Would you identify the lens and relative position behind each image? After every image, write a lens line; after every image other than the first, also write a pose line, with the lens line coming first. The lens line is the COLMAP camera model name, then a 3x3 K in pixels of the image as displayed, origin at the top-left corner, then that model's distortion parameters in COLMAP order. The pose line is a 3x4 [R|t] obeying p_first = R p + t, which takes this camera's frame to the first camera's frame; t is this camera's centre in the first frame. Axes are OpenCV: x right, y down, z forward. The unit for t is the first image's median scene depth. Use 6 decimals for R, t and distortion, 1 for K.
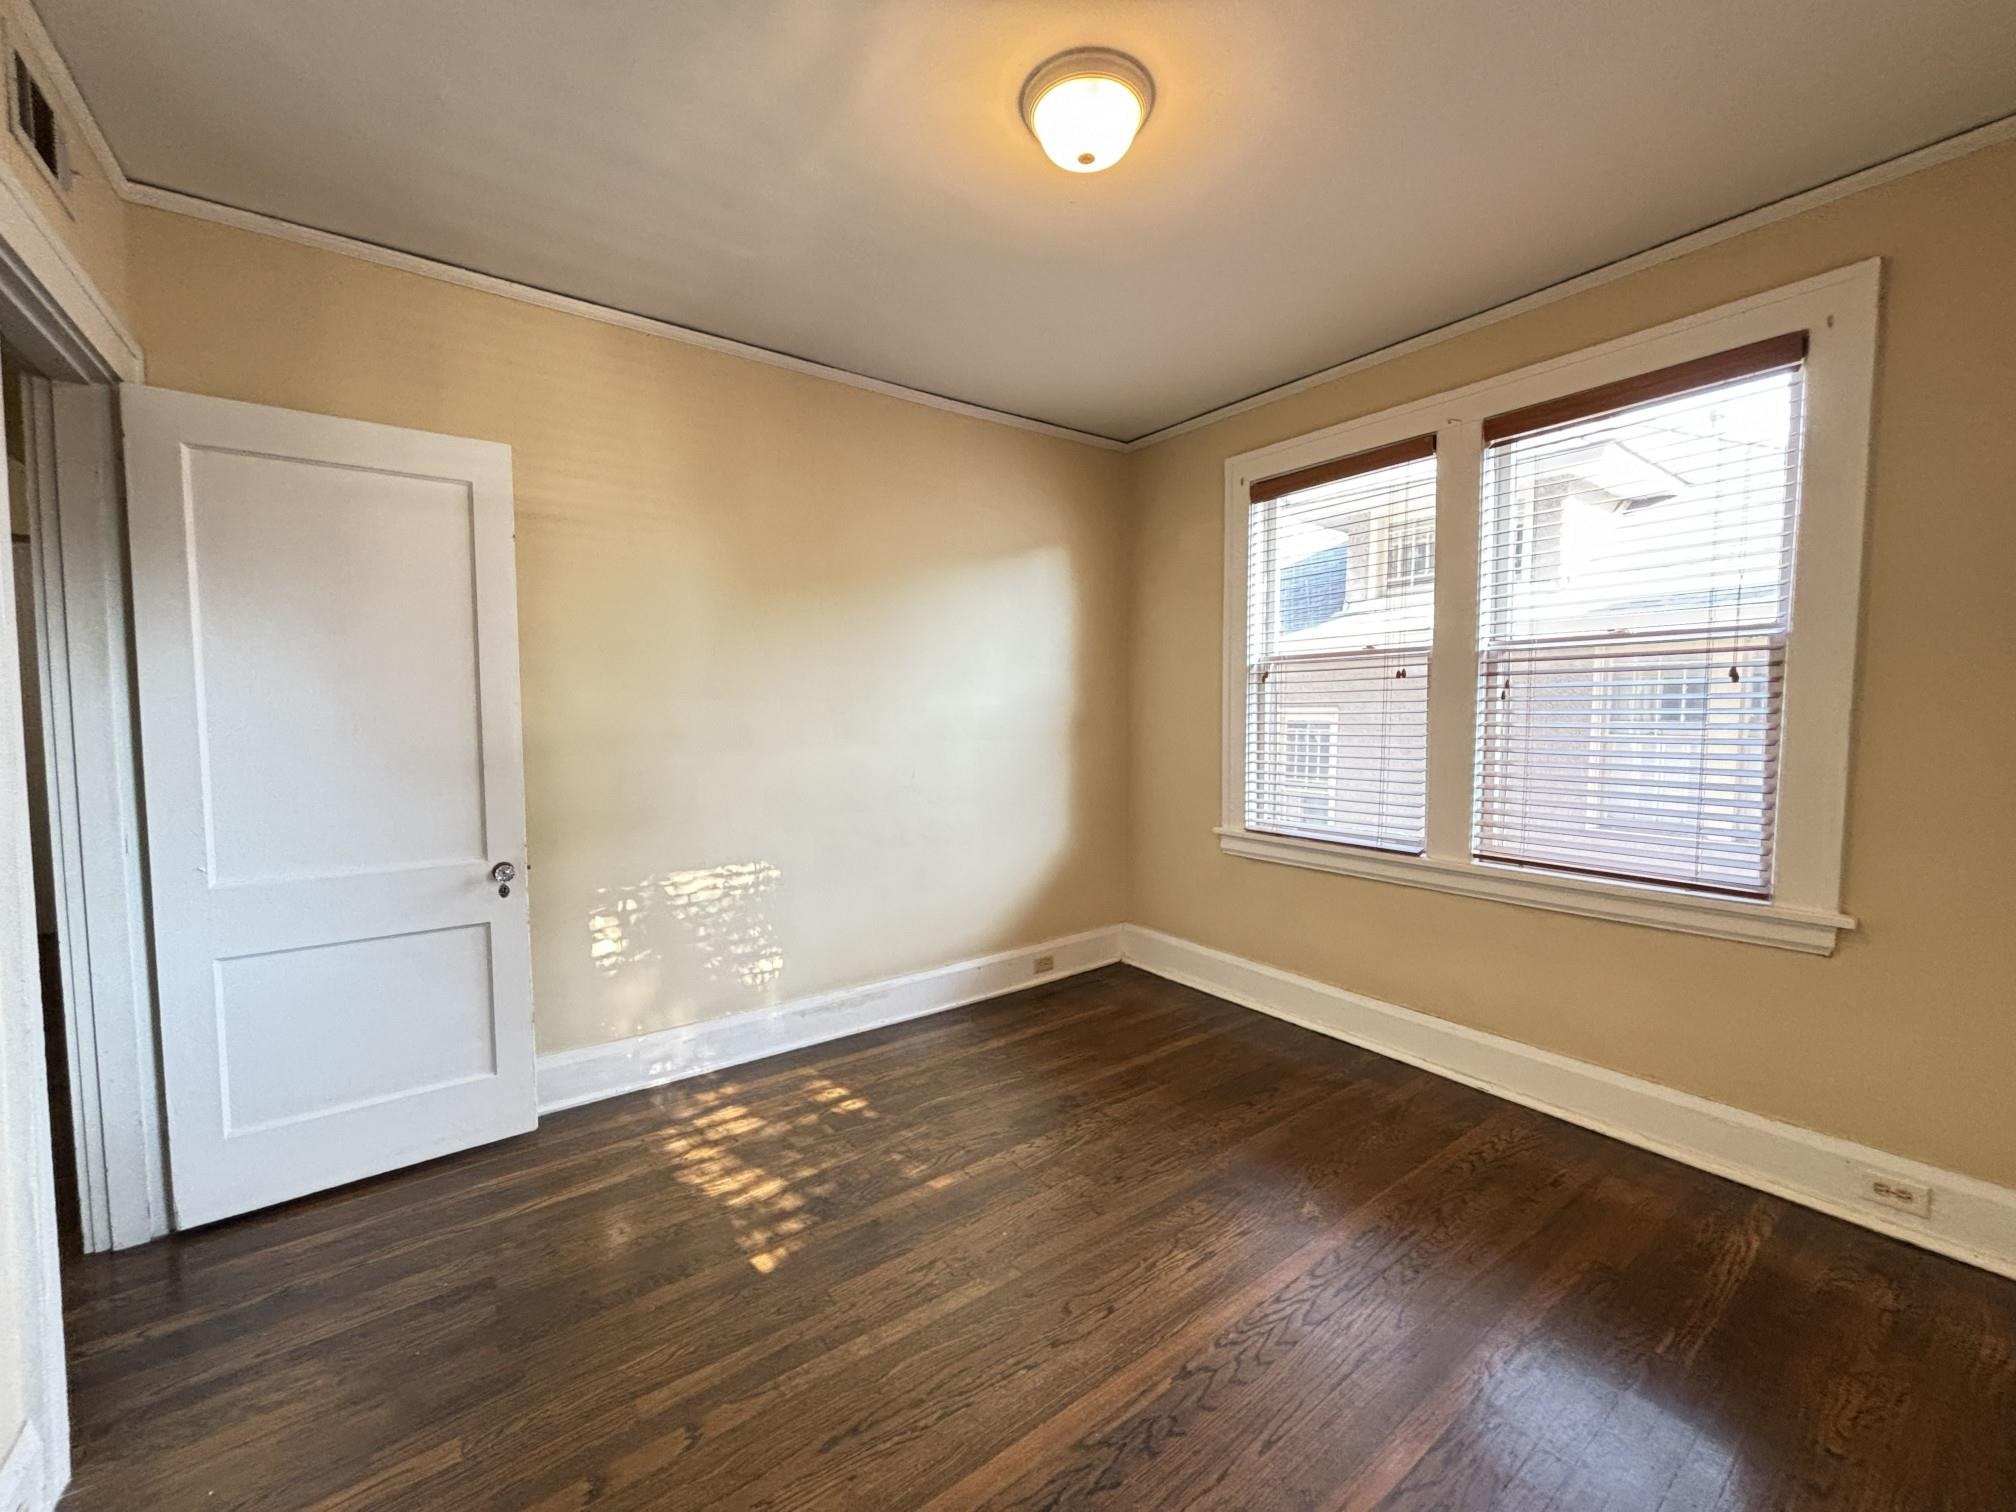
lens RADIAL K [[808.1, 0, 1011.7], [0, 808.1, 759.3], [0, 0, 1]] dist [0.008629, -0.000008]
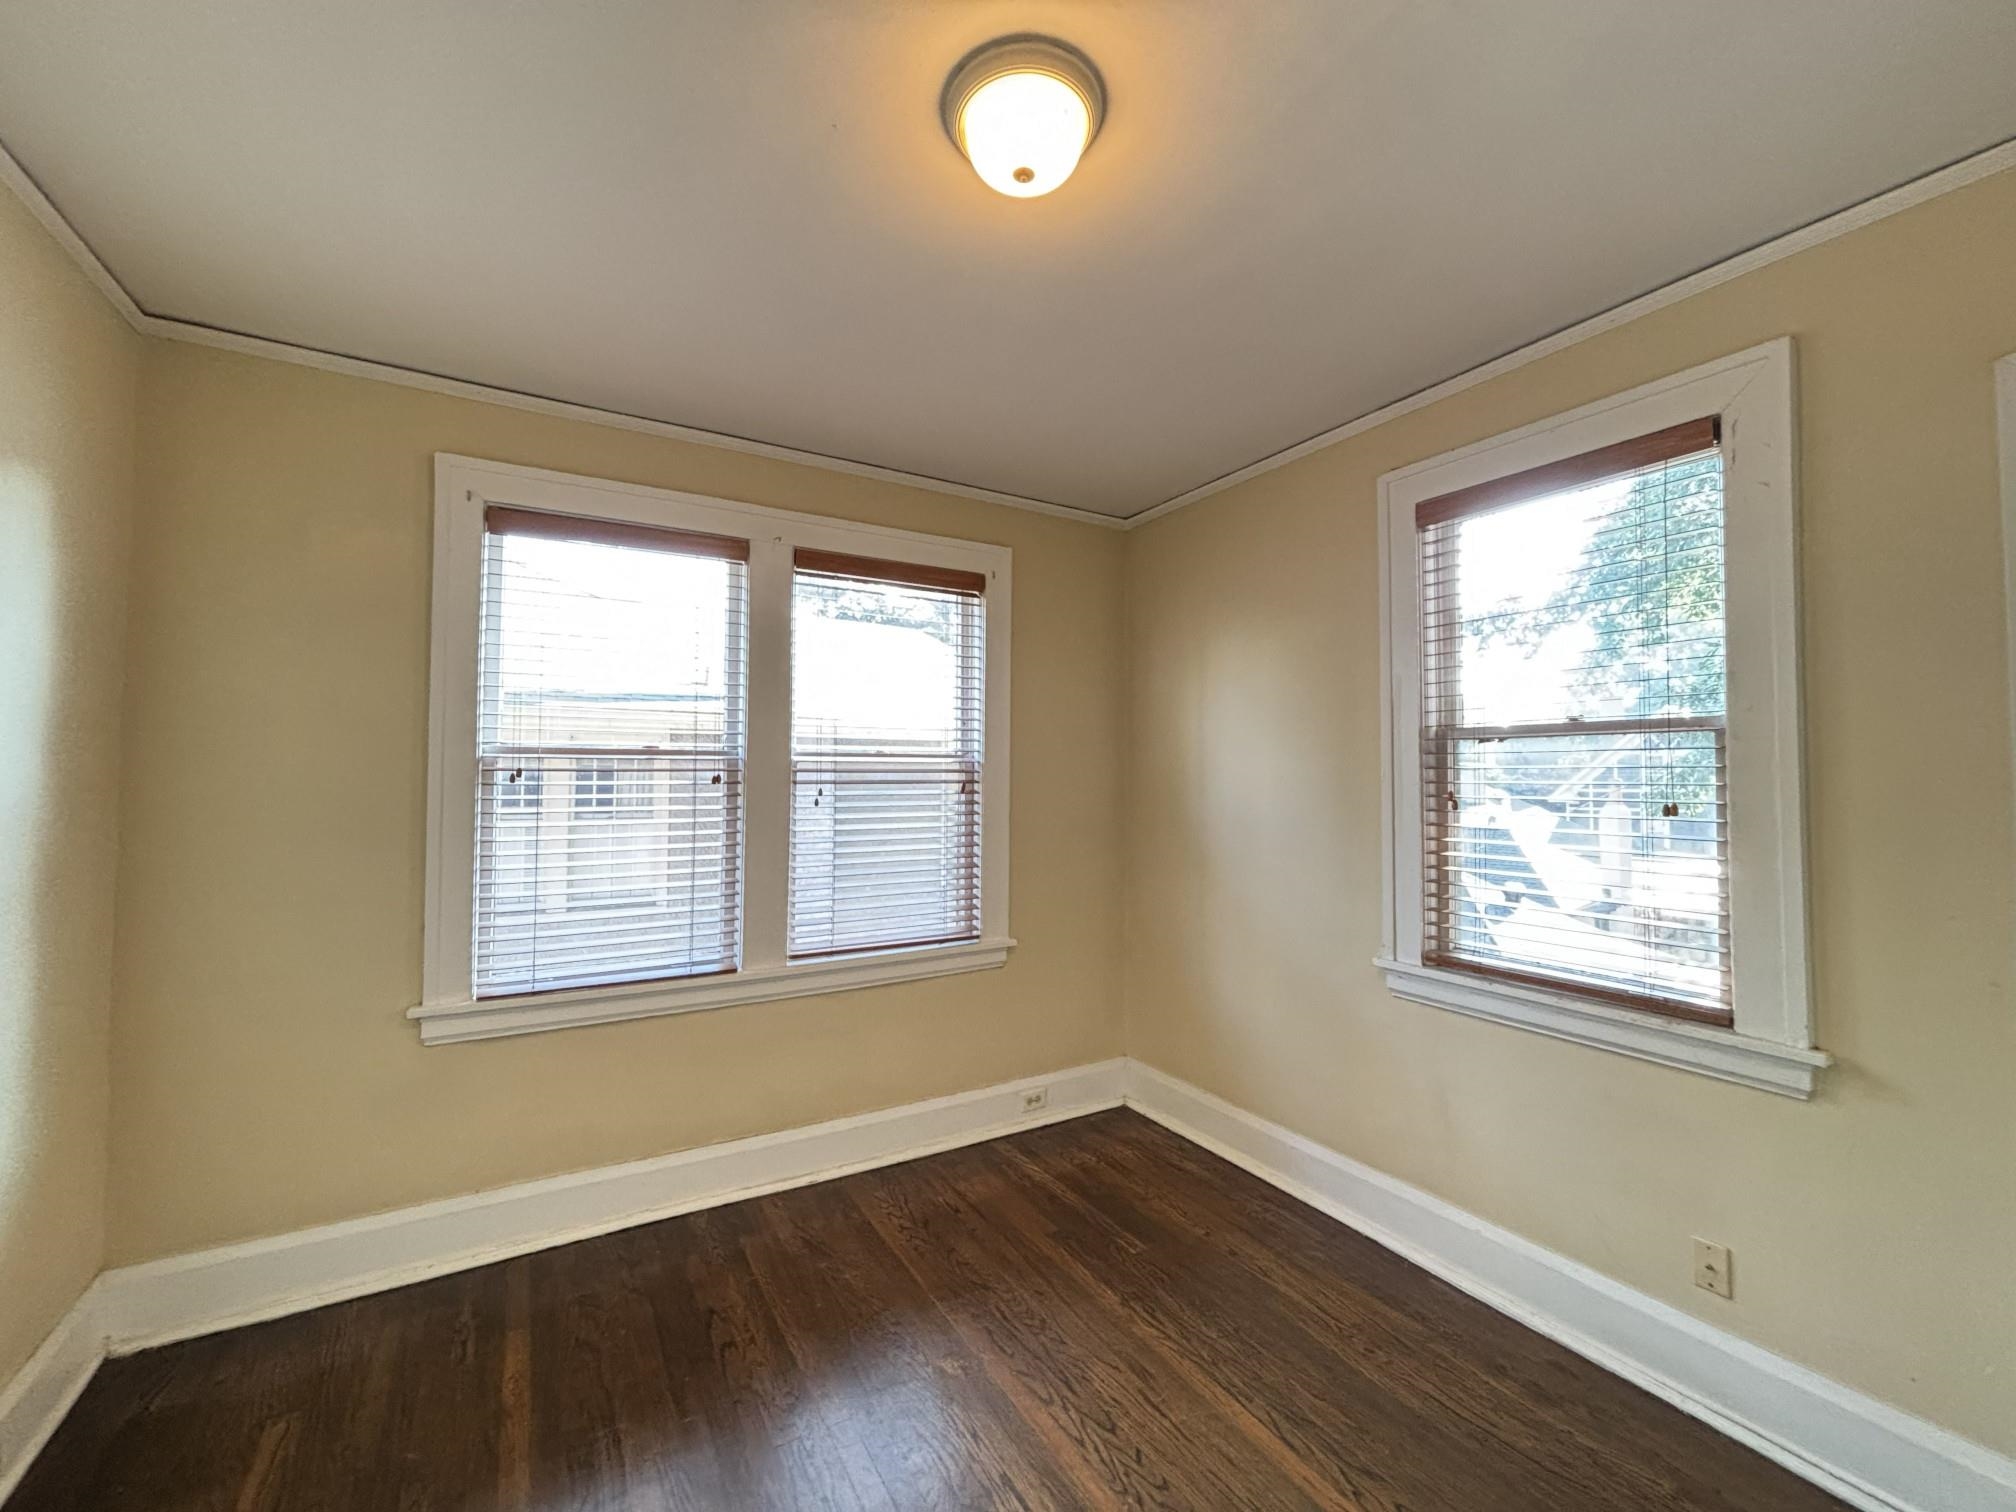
lens RADIAL K [[810.8, 0, 1008.0], [0, 810.8, 756.0], [0, 0, 1]] dist [-0.001565, -0.000484]
pose [[0.113537, 0.034402, 0.992938, -0.496404], [0.059514, 0.997370, -0.041361, -0.088903], [-0.991750, 0.063789, 0.111192, 0.682262]]
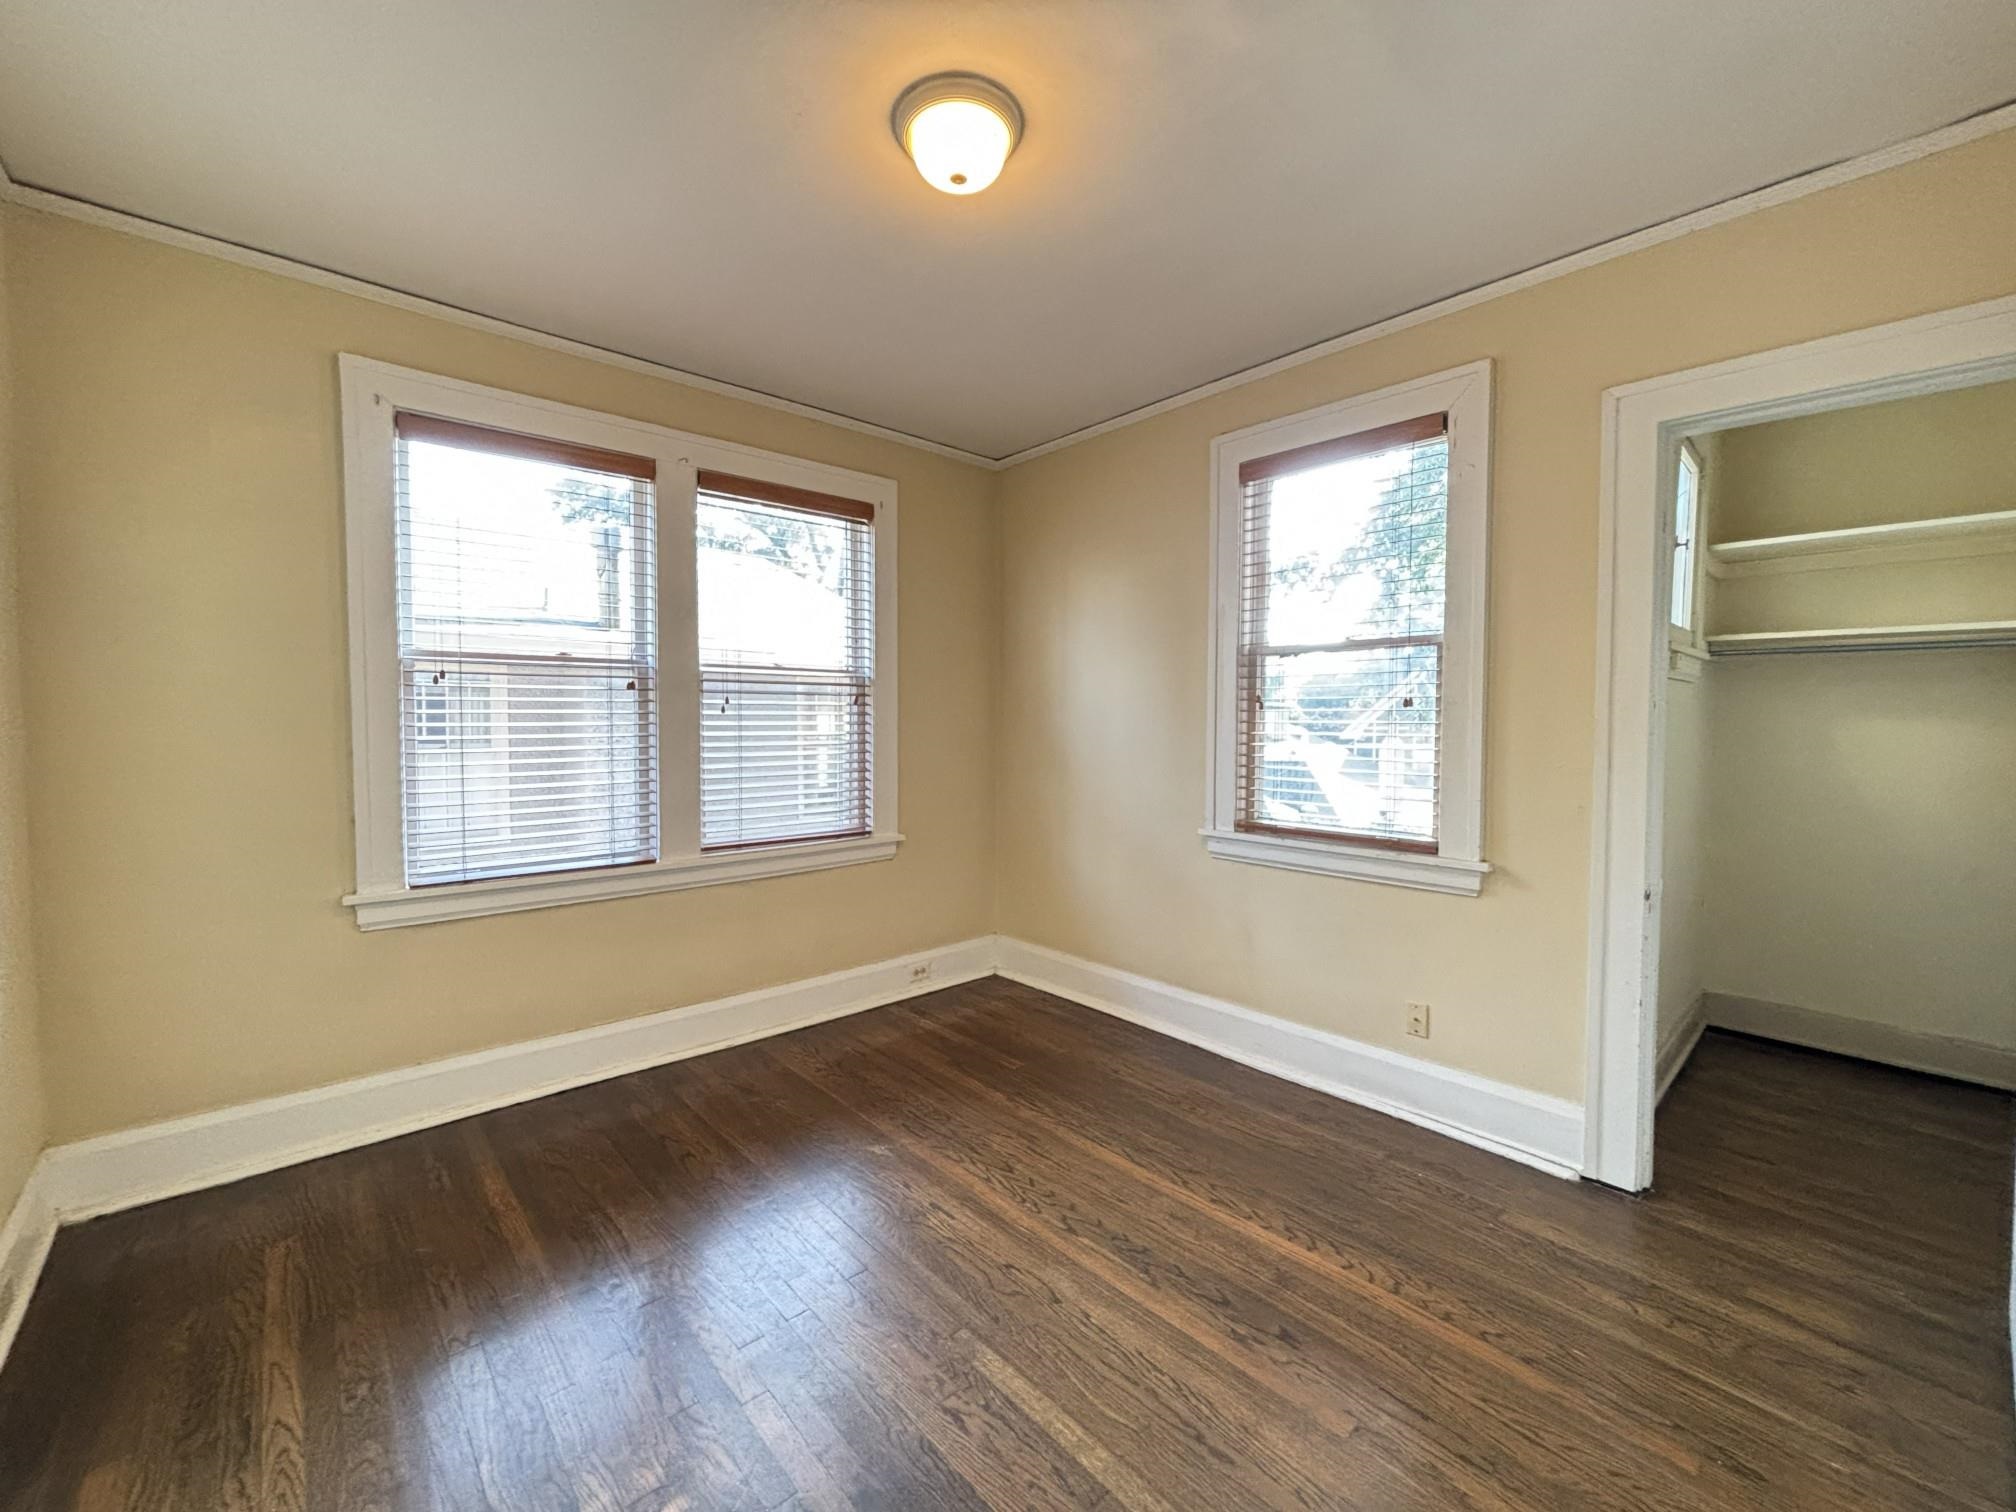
lens RADIAL K [[810.8, 0, 1008.0], [0, 810.8, 756.0], [0, 0, 1]] dist [-0.001565, -0.000484]
pose [[-0.085046, -0.038079, 0.995649, -0.681537], [0.062629, 0.997089, 0.043484, -0.039533], [-0.994407, 0.066055, -0.082413, 0.759180]]
